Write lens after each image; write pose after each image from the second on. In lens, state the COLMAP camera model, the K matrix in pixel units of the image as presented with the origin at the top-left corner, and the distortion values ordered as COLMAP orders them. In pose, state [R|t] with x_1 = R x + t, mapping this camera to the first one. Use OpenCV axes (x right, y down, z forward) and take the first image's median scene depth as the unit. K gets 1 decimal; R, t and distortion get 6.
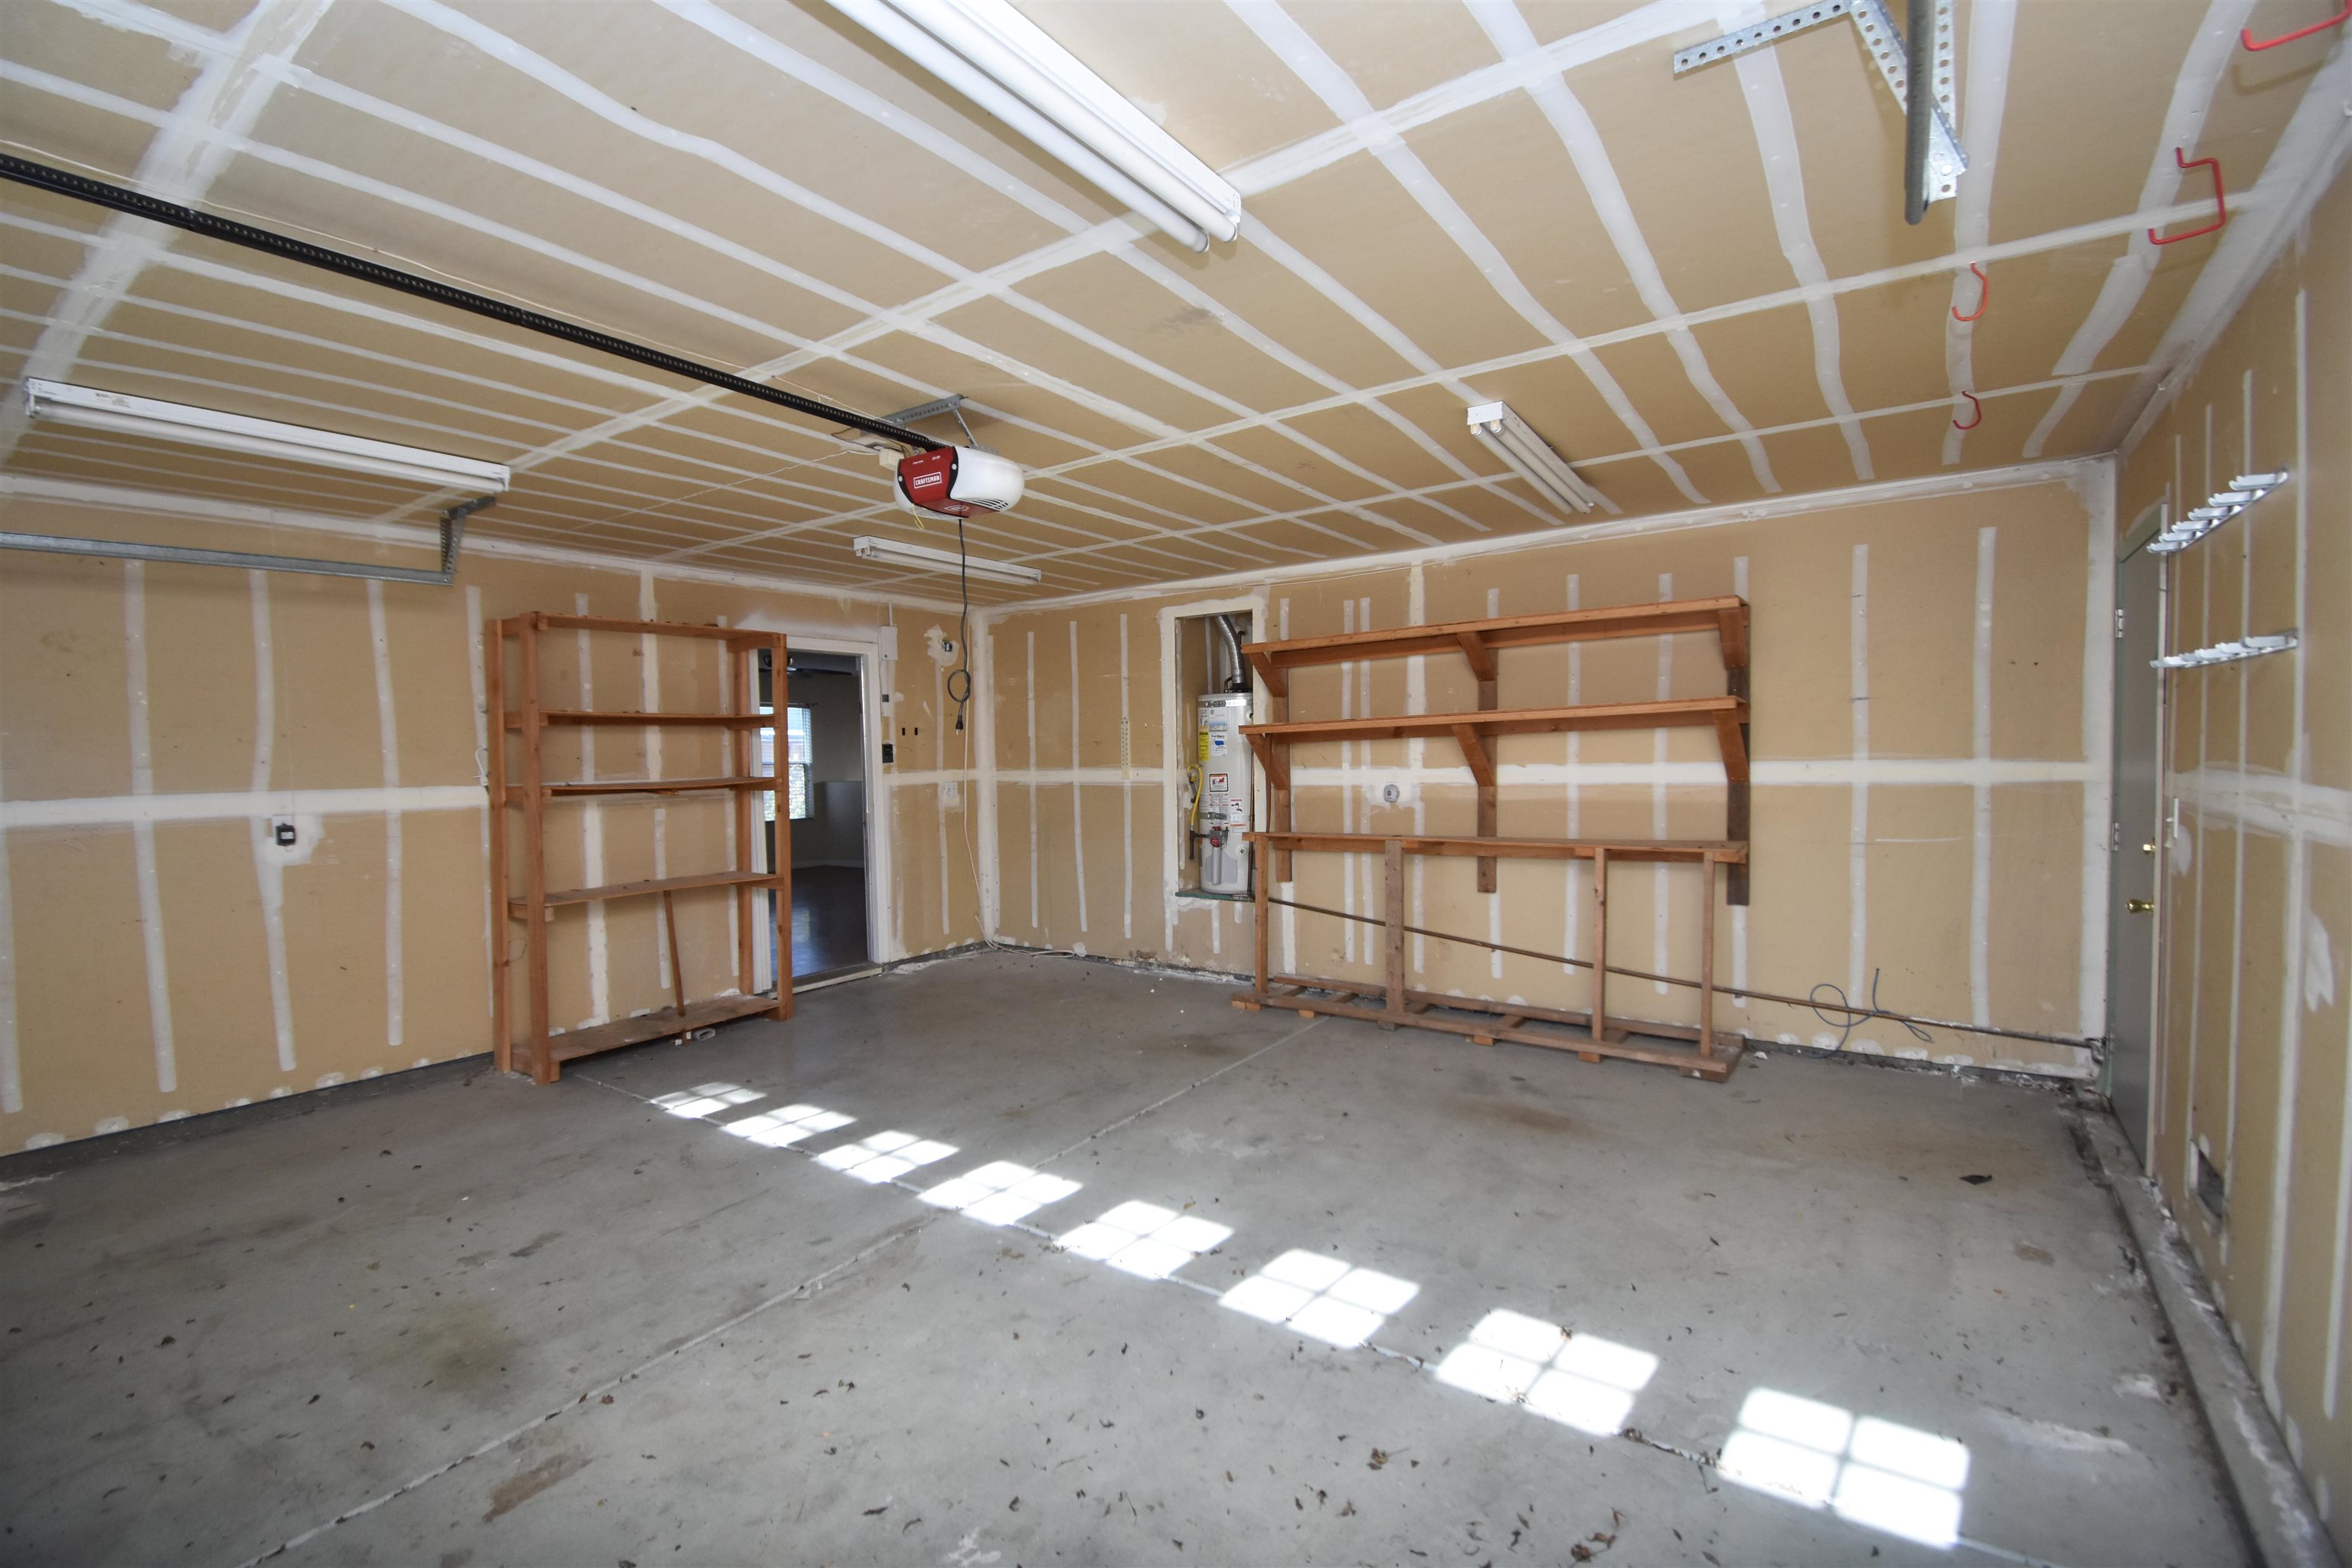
lens RADIAL K [[1037.0, 0, 1171.0], [0, 1037.0, 793.0], [0, 0, 1]] dist [-0.002794, -0.000576]
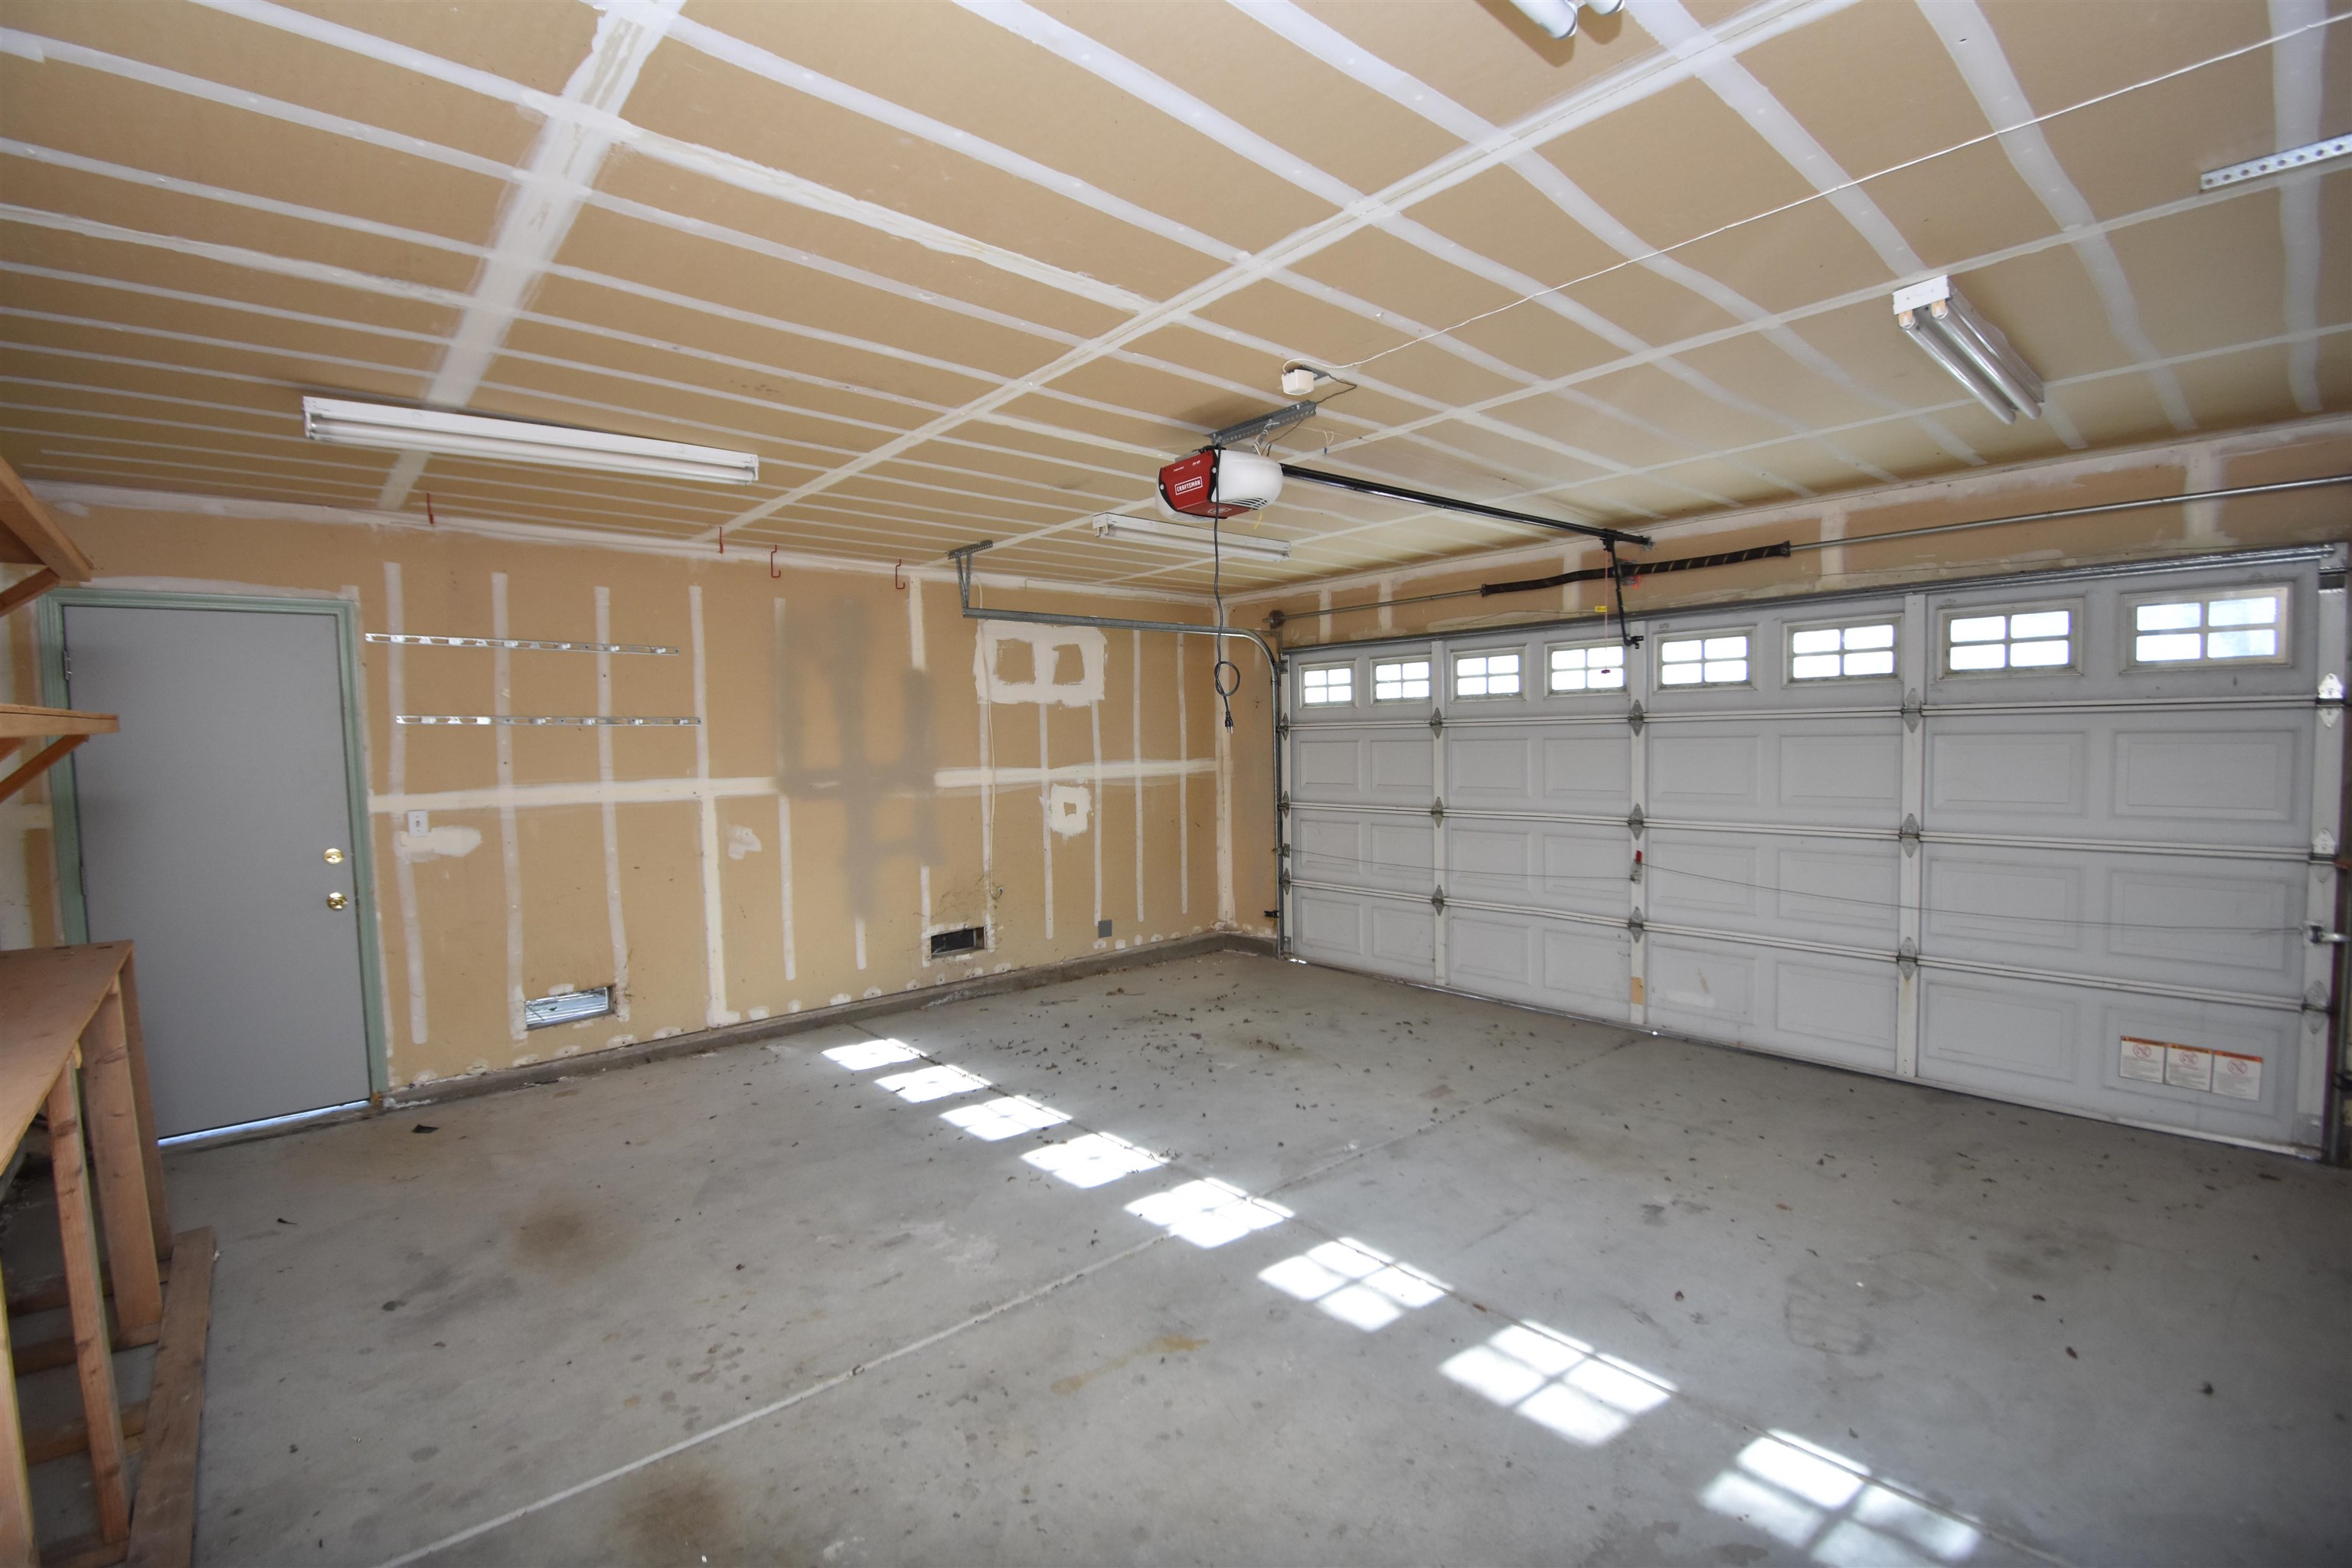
lens RADIAL K [[1037.0, 0, 1180.6], [0, 1037.0, 793.5], [0, 0, 1]] dist [-0.002794, -0.000576]
pose [[-0.975515, 0.026362, 0.218349, -0.330198], [0.047397, 0.994661, 0.091668, -0.082137], [-0.214767, 0.099772, -0.971556, 1.745516]]
